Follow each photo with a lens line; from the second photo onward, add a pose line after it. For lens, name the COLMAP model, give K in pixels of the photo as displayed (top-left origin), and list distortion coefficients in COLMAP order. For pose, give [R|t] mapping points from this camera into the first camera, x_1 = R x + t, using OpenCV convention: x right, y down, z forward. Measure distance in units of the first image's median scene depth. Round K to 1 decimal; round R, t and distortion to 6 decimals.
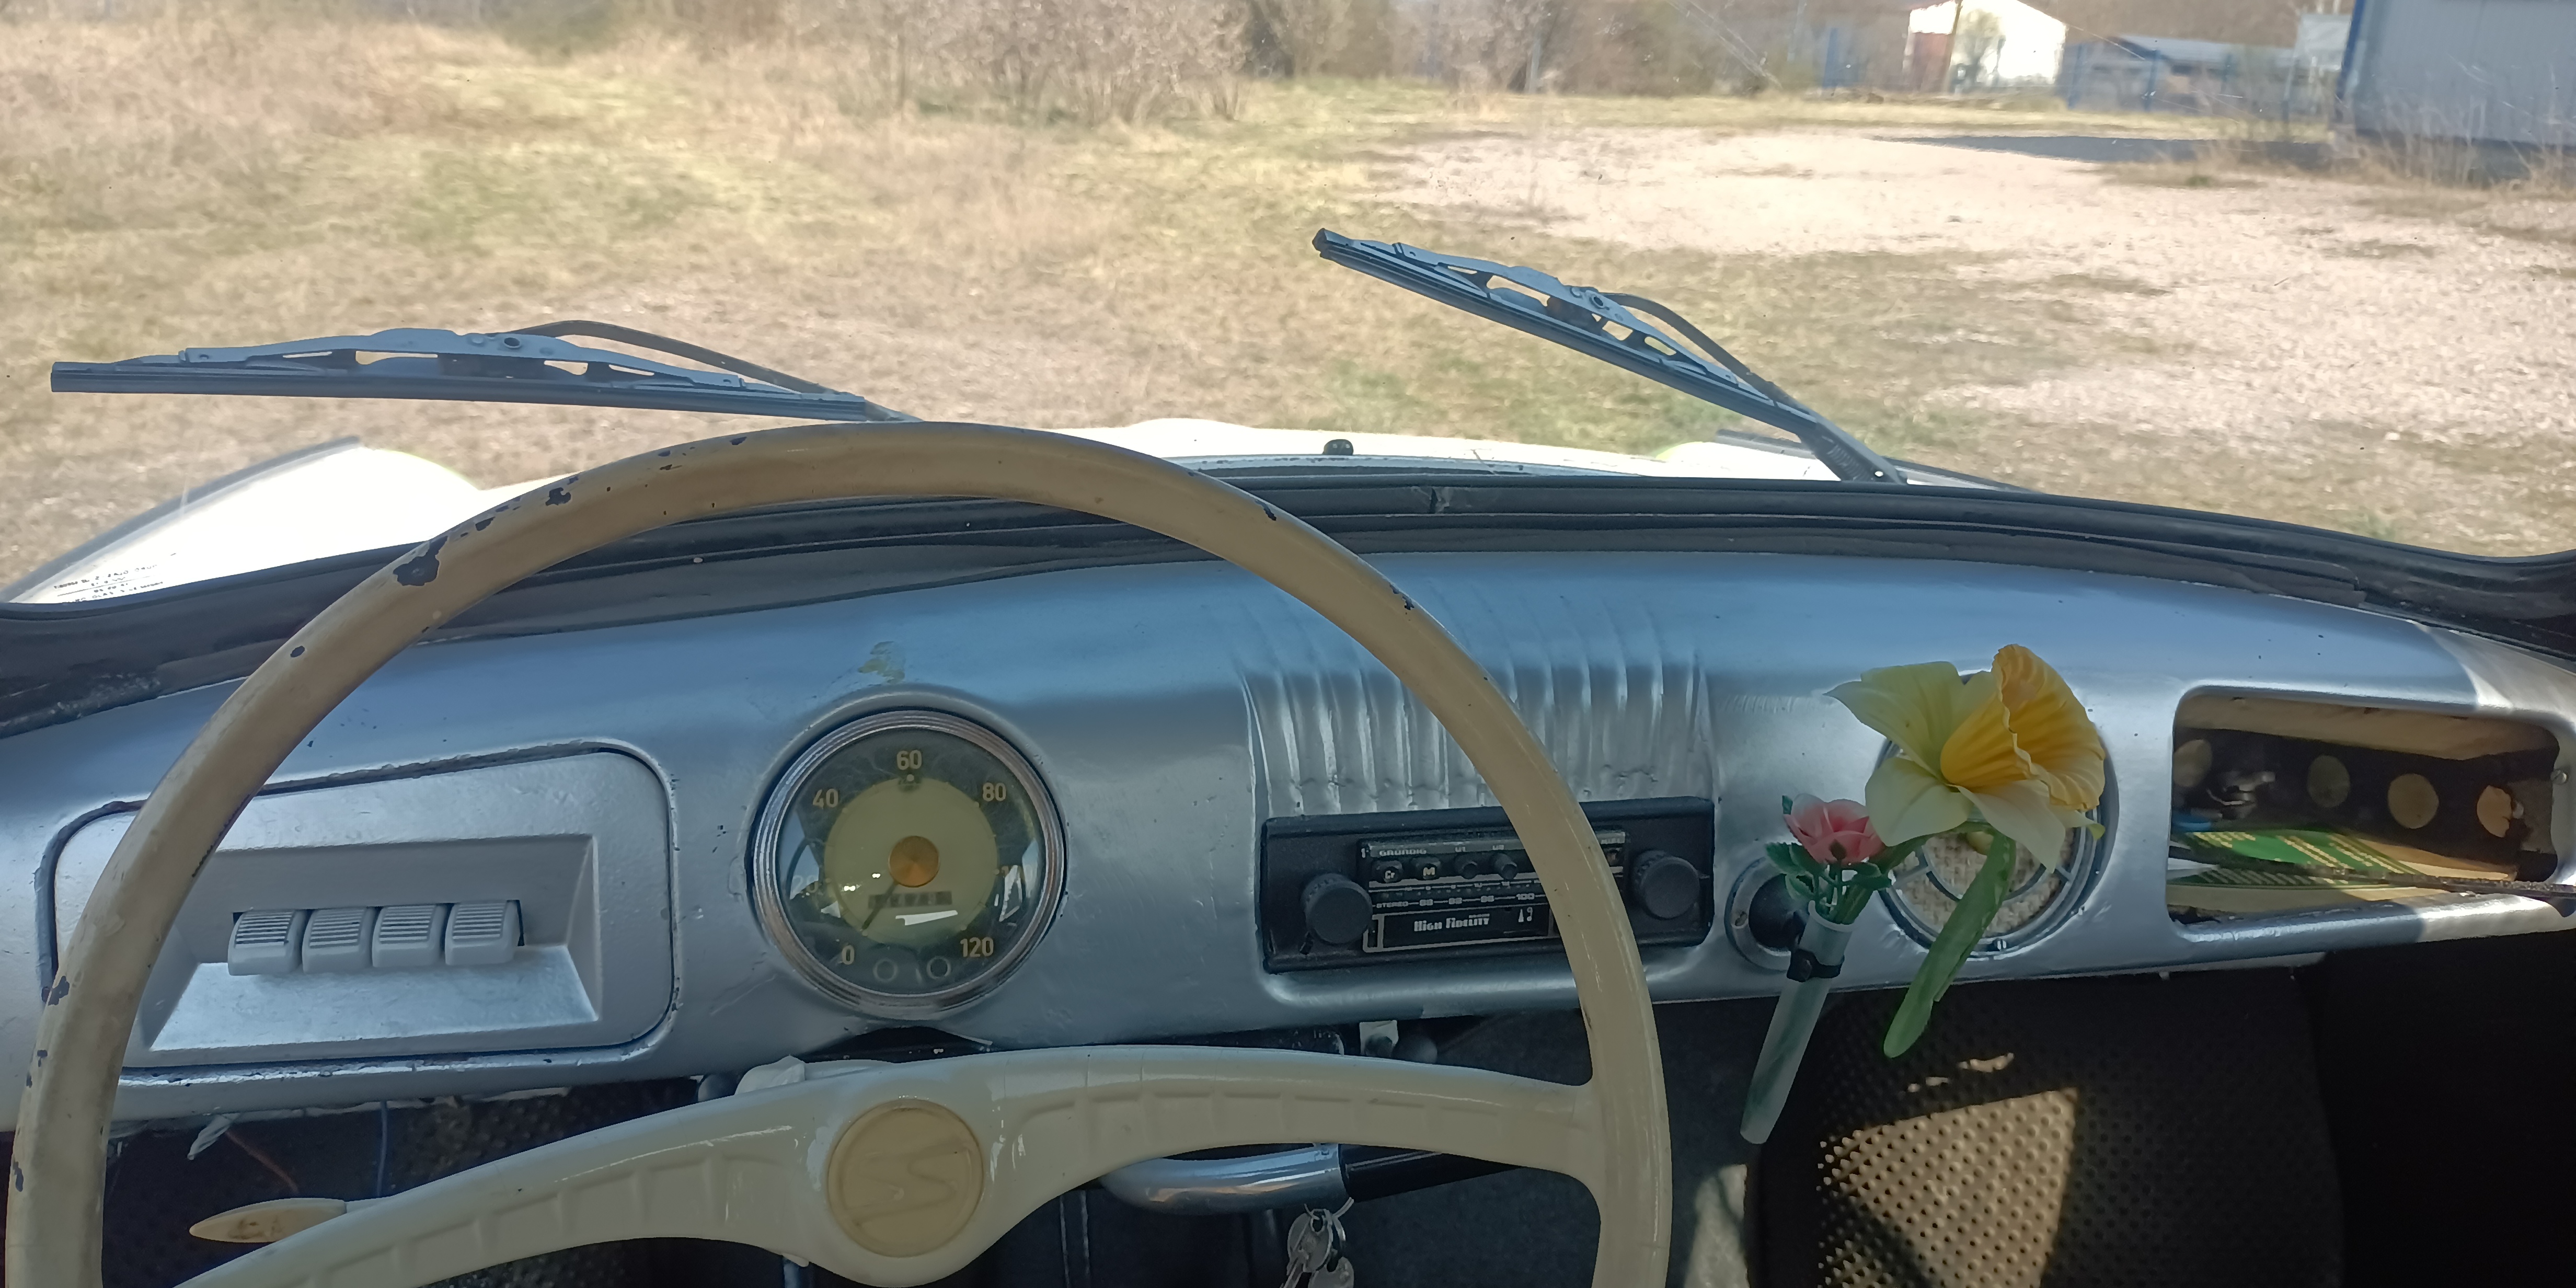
lens RADIAL K [[1956.3, 0, 1288.0], [0, 1956.3, 644.0], [0, 0, 1]] dist [0.075582, -0.097359]
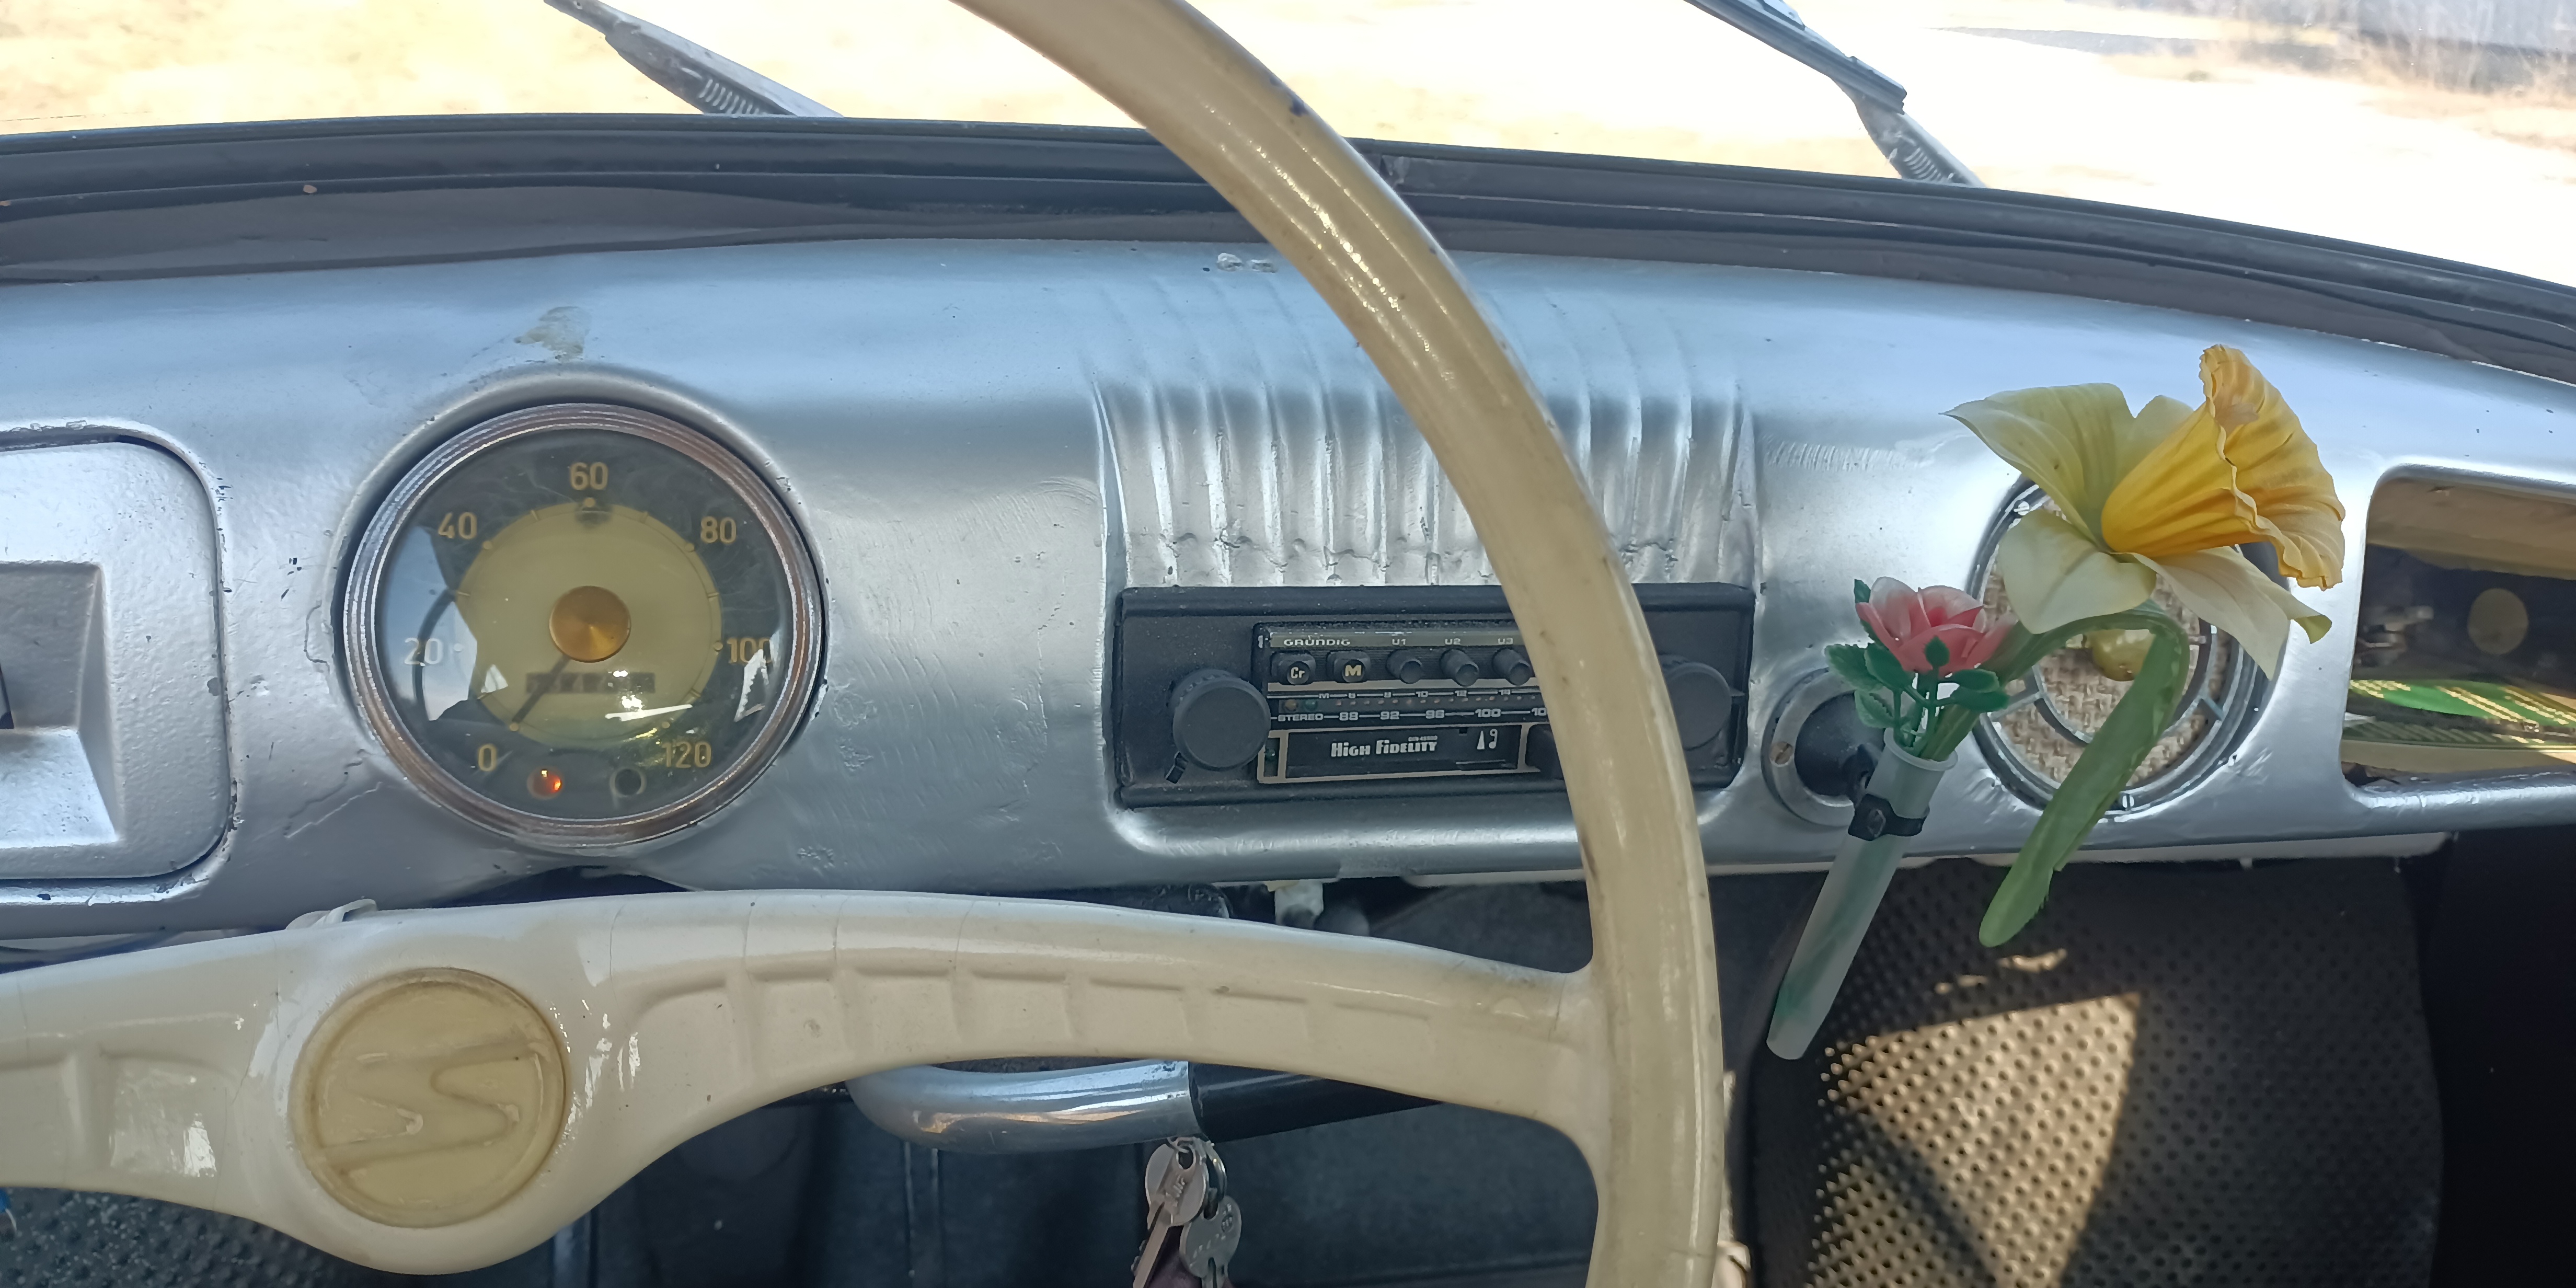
lens RADIAL K [[1945.4, 0, 1288.0], [0, 1945.4, 644.0], [0, 0, 1]] dist [0.049482, -0.066578]
pose [[0.999416, 0.029758, 0.016808, 0.034213], [-0.030646, 0.998000, 0.055285, 0.064189], [-0.015129, -0.055768, 0.998329, 0.283368]]
